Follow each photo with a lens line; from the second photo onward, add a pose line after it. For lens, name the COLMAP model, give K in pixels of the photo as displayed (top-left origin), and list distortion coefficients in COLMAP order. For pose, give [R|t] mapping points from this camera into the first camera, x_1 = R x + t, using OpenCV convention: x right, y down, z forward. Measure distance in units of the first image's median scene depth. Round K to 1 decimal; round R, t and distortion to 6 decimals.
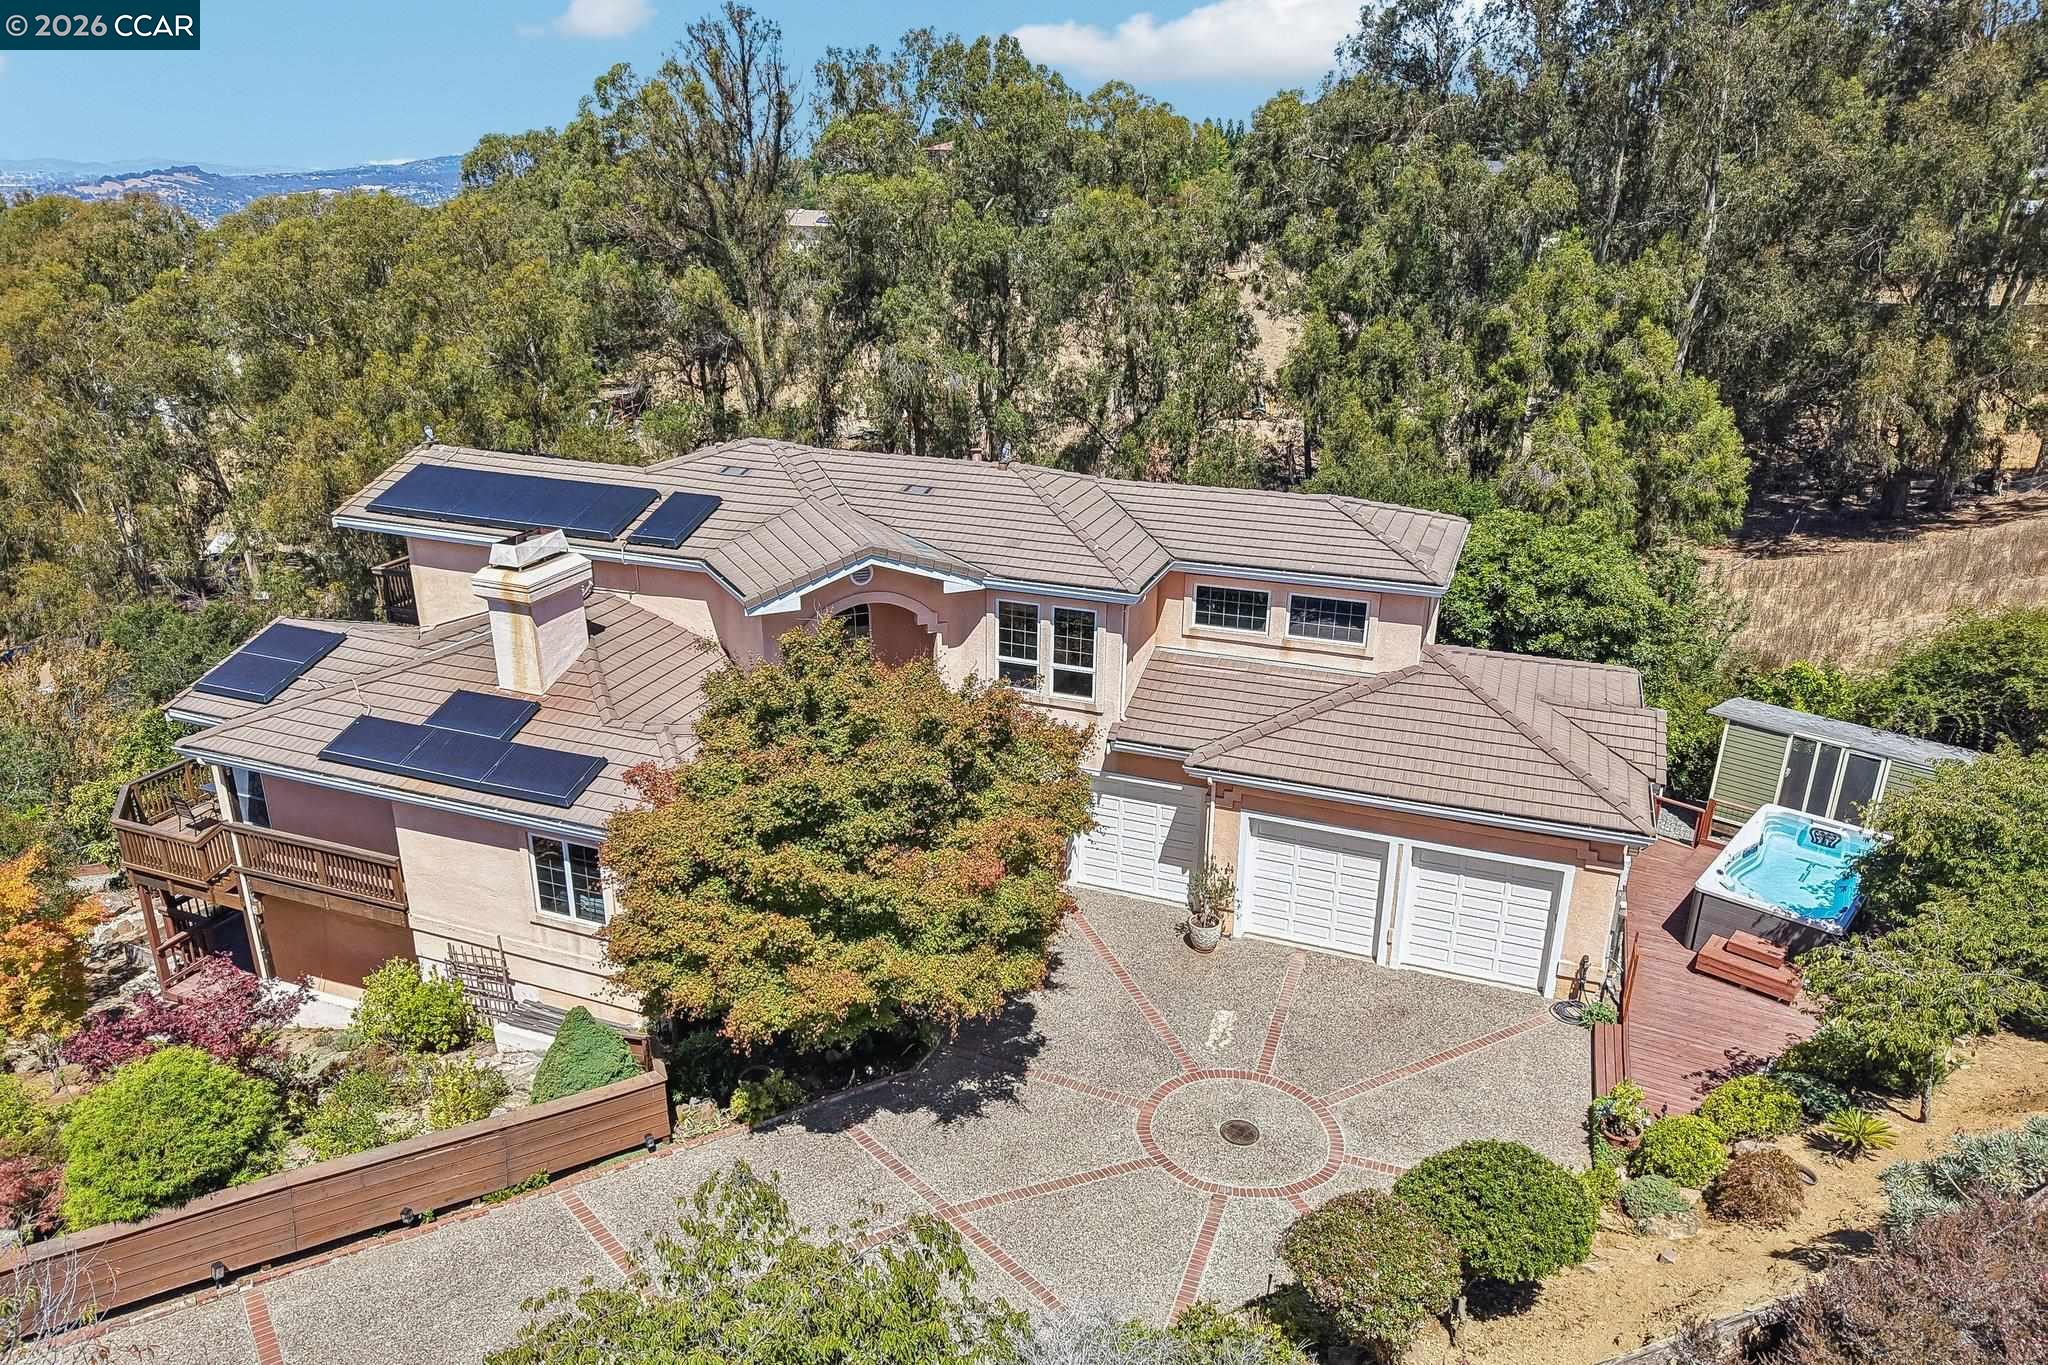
lens RADIAL K [[1371.8, 0, 1018.0], [0, 1371.8, 685.5], [0, 0, 1]] dist [0.005265, 0.000254]
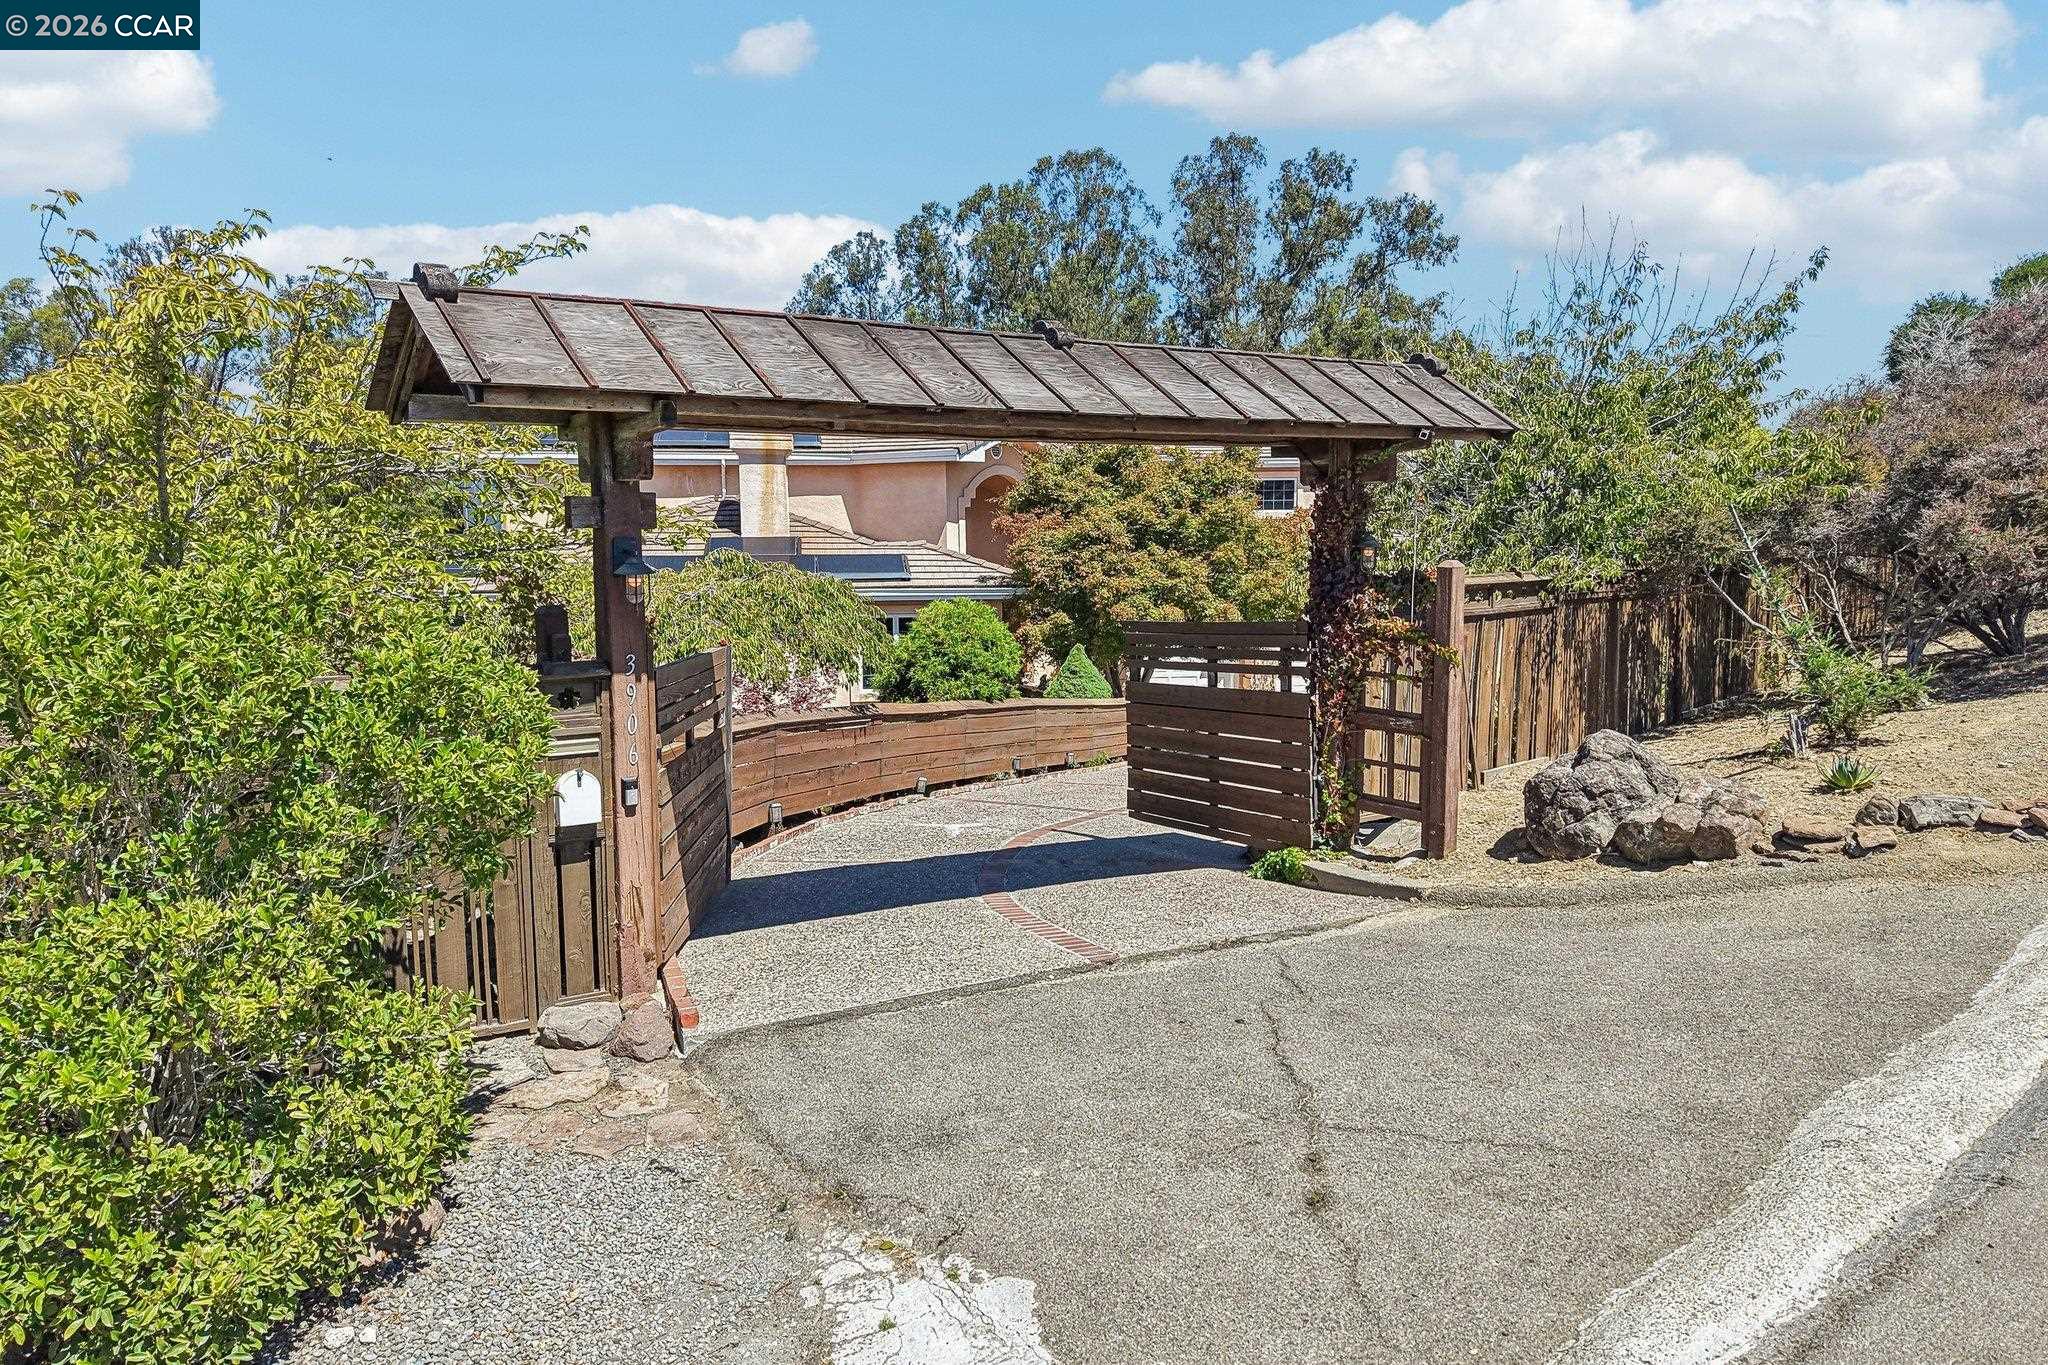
lens RADIAL K [[1375.8, 0, 1025.3], [0, 1375.8, 687.1], [0, 0, 1]] dist [0.023311, -0.002503]
pose [[0.863208, -0.075617, 0.499153, -0.740598], [0.189445, 0.964984, -0.181429, 0.364776], [-0.467956, 0.251173, 0.847307, -0.037034]]
